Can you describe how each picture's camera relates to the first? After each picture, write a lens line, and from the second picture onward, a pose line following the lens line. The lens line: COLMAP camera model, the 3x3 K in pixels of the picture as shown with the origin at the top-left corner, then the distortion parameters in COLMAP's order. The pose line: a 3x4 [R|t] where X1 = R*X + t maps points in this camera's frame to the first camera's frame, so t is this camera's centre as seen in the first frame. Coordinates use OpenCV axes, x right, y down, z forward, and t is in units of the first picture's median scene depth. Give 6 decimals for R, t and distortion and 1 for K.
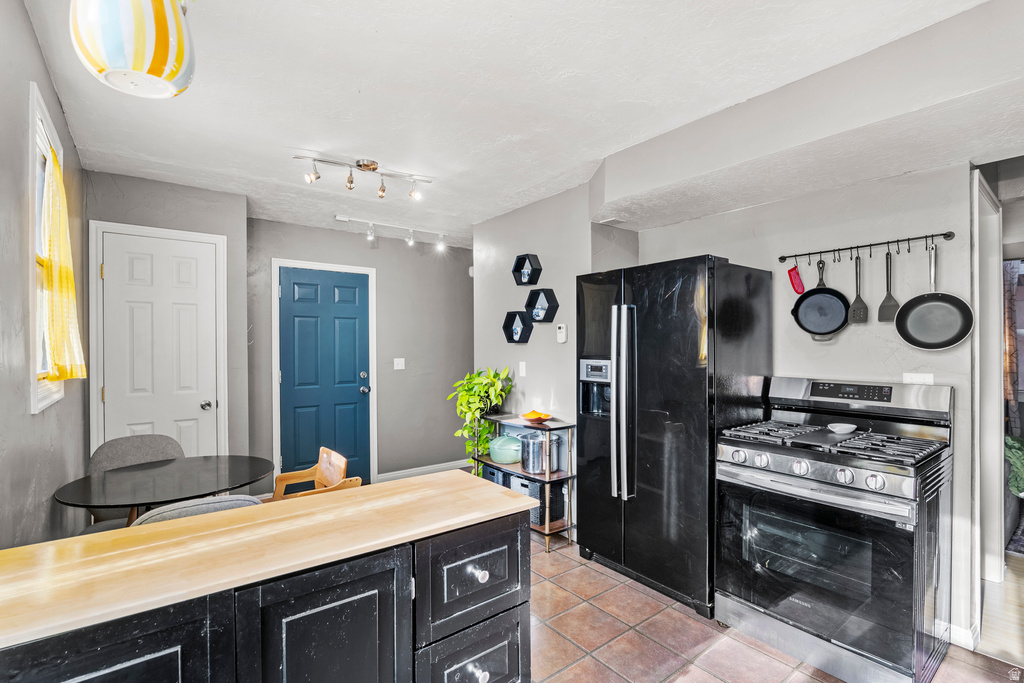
lens RADIAL K [[480.2, 0, 512.0], [0, 480.2, 341.5], [0, 0, 1]] dist [-0.003096, -0.000207]
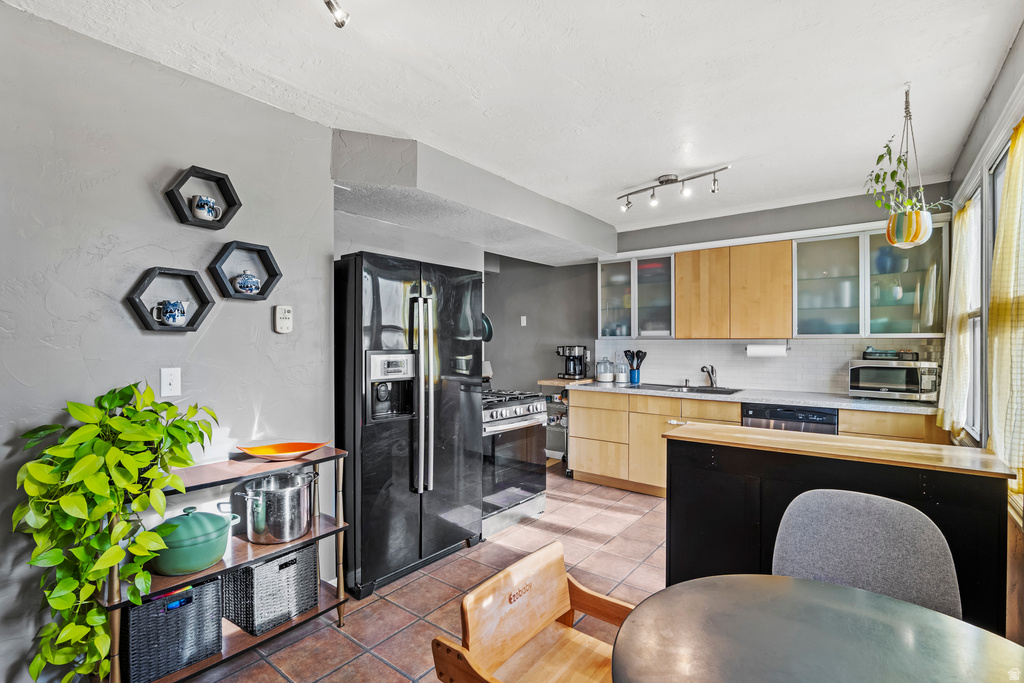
lens RADIAL K [[480.2, 0, 512.0], [0, 480.2, 341.5], [0, 0, 1]] dist [-0.003096, -0.000207]
pose [[-0.248694, 0.006149, 0.968563, -0.623950], [-0.006880, 0.999943, -0.008114, 0.017069], [-0.968558, -0.008682, -0.248638, 0.851305]]
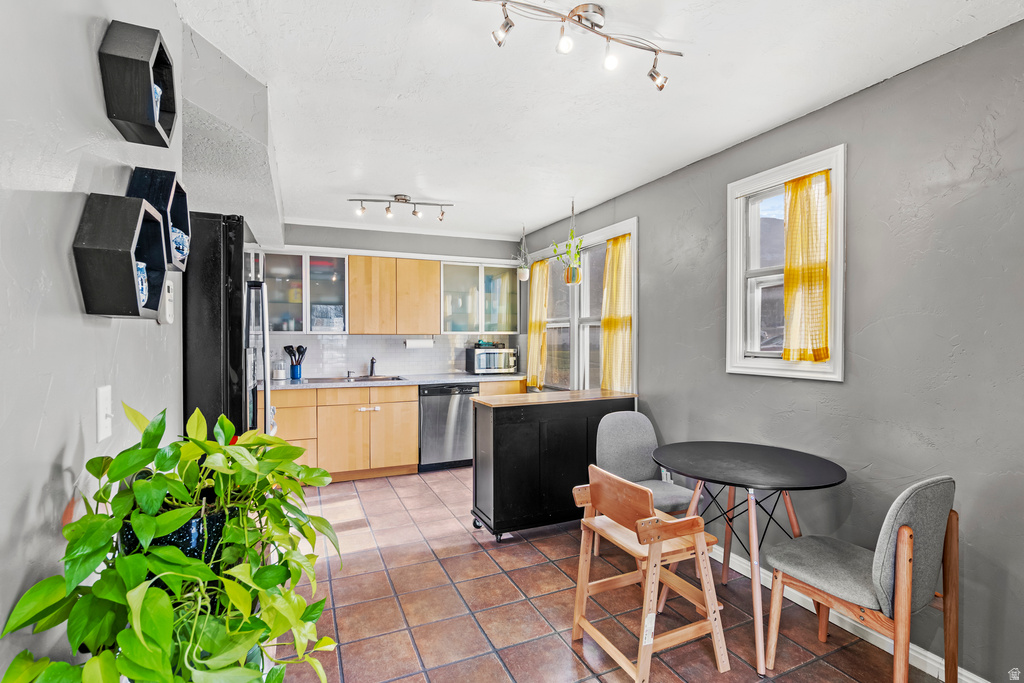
lens RADIAL K [[480.2, 0, 512.0], [0, 480.2, 341.5], [0, 0, 1]] dist [-0.003096, -0.000207]
pose [[-0.970030, 0.003984, 0.242951, -0.293129], [0.004019, 0.999992, -0.000355, 0.019899], [-0.242950, 0.000632, -0.970039, 1.345920]]
